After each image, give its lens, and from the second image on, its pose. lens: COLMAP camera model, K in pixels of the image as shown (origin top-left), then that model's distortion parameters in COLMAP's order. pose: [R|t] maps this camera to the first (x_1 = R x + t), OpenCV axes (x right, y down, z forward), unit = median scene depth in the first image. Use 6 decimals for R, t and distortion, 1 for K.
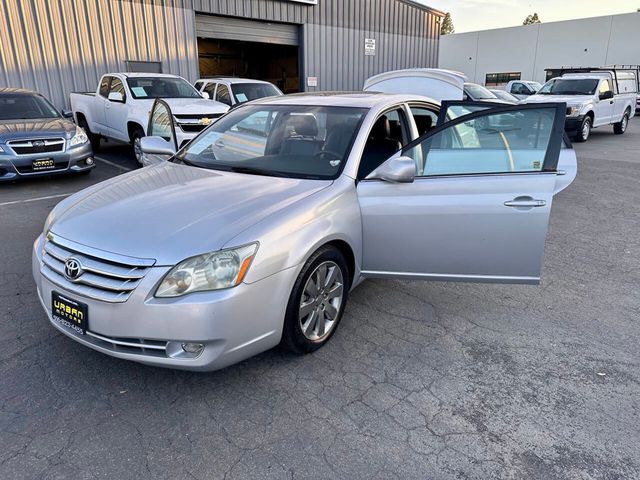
lens RADIAL K [[459.2, 0, 322.1], [0, 459.2, 236.3], [0, 0, 1]] dist [0.028571, -0.038820]
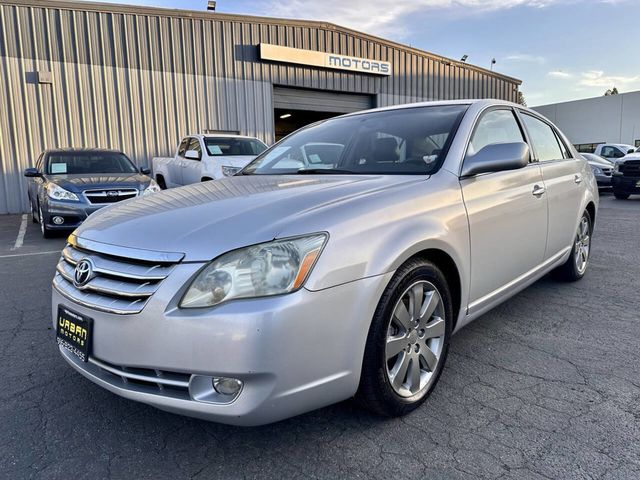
lens RADIAL K [[459.2, 0, 321.6], [0, 459.2, 237.7], [0, 0, 1]] dist [0.028571, -0.038820]
pose [[0.988445, 0.002770, -0.151556, -0.036649], [-0.027588, 0.986421, -0.161900, 0.105610], [0.149050, 0.164210, 0.975100, 0.266266]]
